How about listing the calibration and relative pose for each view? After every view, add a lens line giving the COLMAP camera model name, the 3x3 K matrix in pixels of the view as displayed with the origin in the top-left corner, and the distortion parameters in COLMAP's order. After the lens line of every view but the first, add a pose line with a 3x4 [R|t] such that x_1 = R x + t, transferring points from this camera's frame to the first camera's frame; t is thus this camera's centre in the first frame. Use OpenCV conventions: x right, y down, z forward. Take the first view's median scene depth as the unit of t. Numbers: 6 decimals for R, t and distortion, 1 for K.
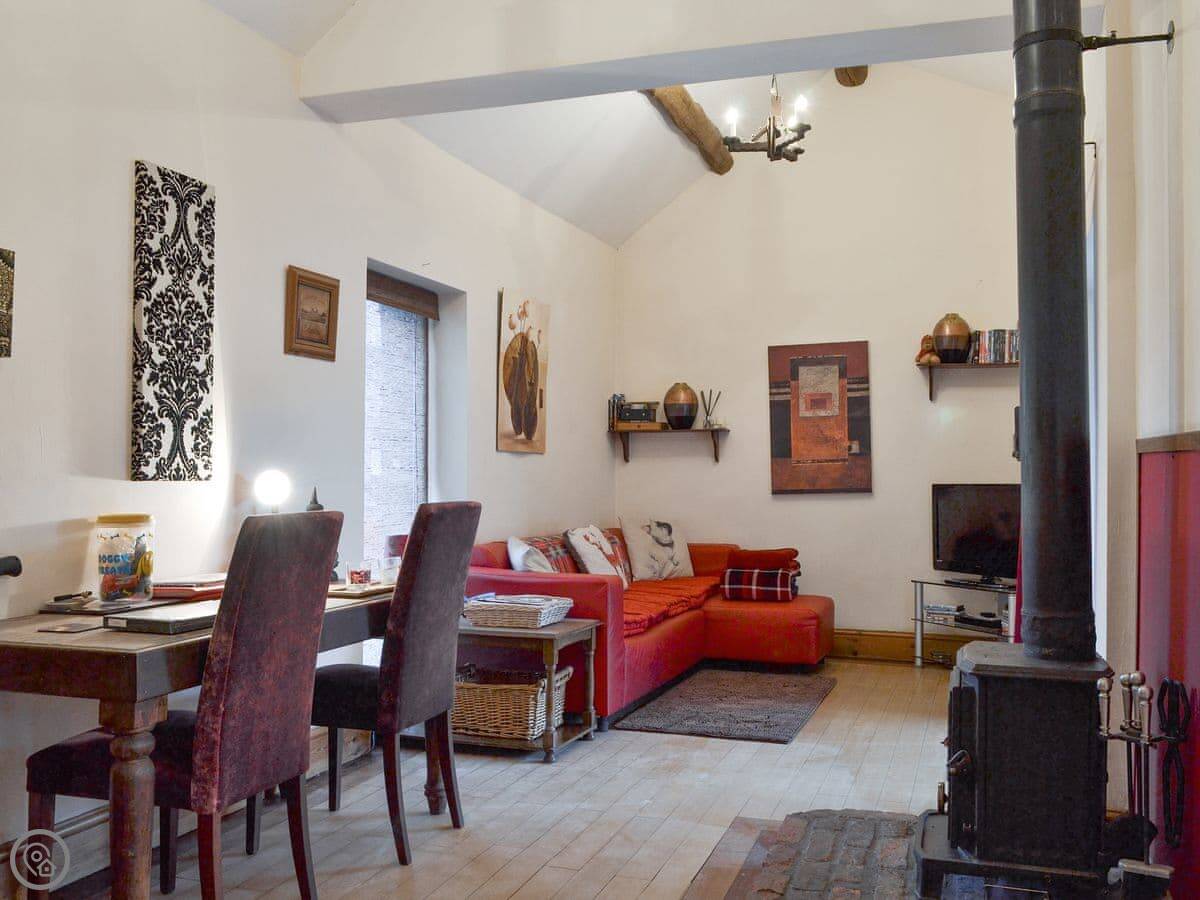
lens RADIAL K [[1155.2, 0, 603.7], [0, 1155.2, 452.4], [0, 0, 1]] dist [-0.013007, 0.000000]
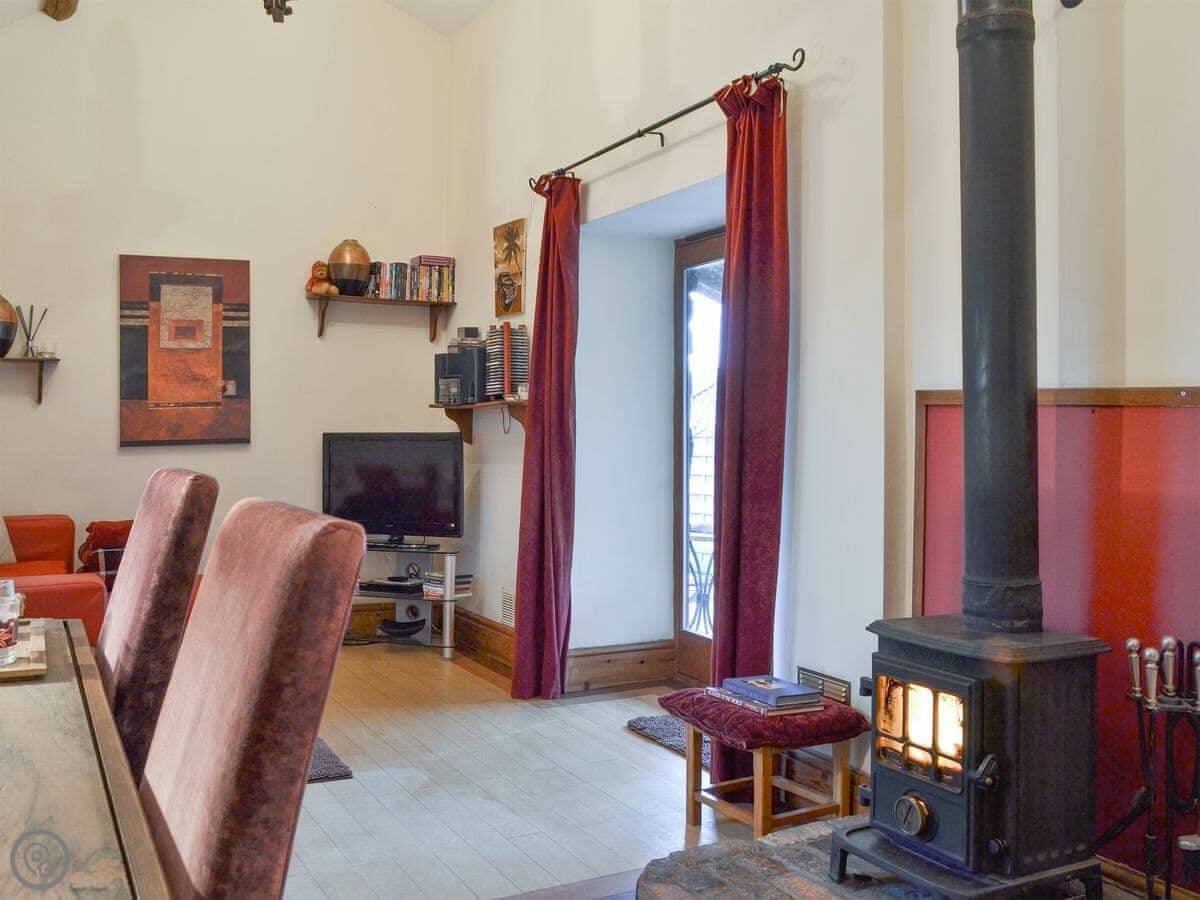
lens RADIAL K [[1155.2, 0, 642.4], [0, 1155.2, 370.6], [0, 0, 1]] dist [-0.013007, 0.000000]
pose [[0.683836, 0.033975, 0.728845, -0.198283], [-0.017468, 0.999391, -0.030197, 0.002986], [-0.729427, 0.007918, 0.684013, 0.246030]]
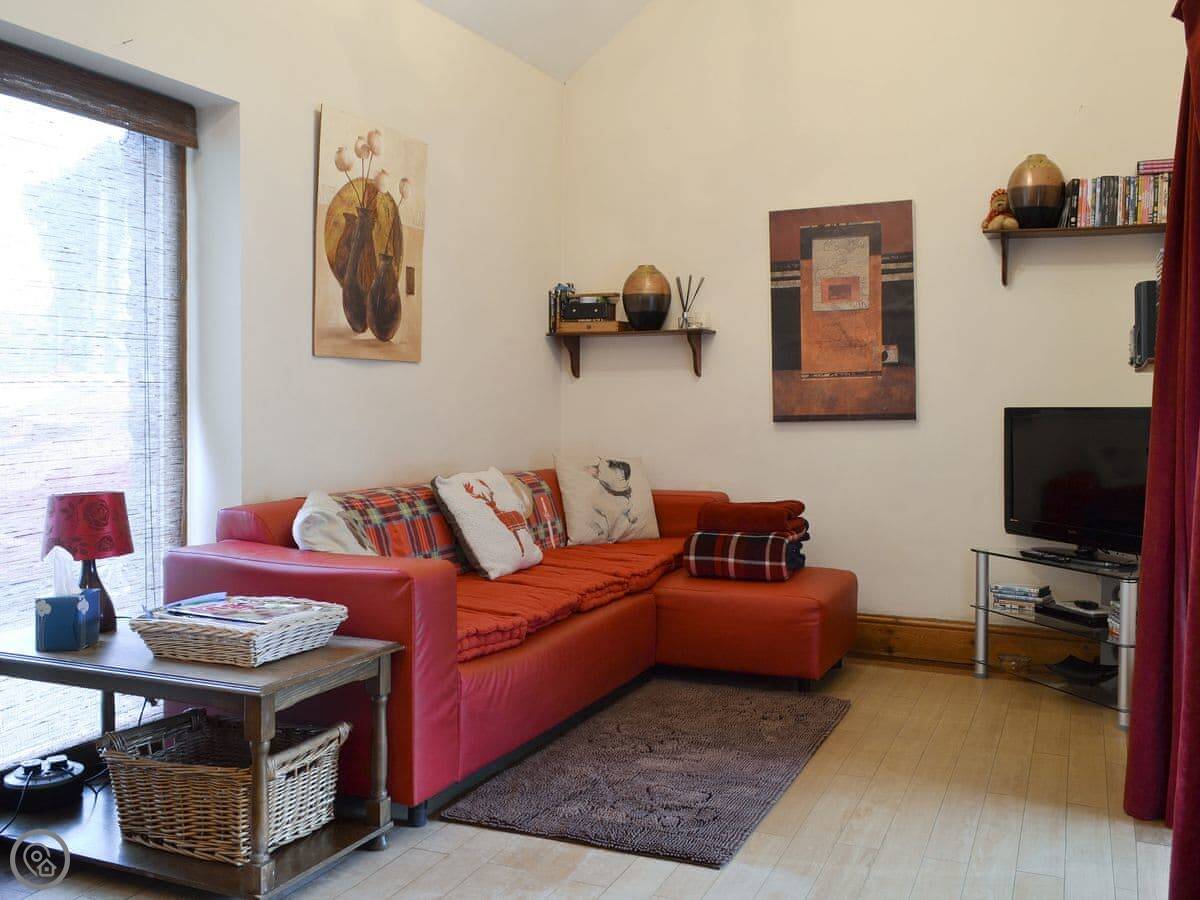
lens RADIAL K [[1155.2, 0, 599.9], [0, 1155.2, 416.0], [0, 0, 1]] dist [-0.013007, 0.000000]
pose [[0.997088, 0.000260, -0.076256, 0.104407], [0.002437, 0.999375, 0.035267, 0.008451], [0.076217, -0.035350, 0.996464, 0.321455]]
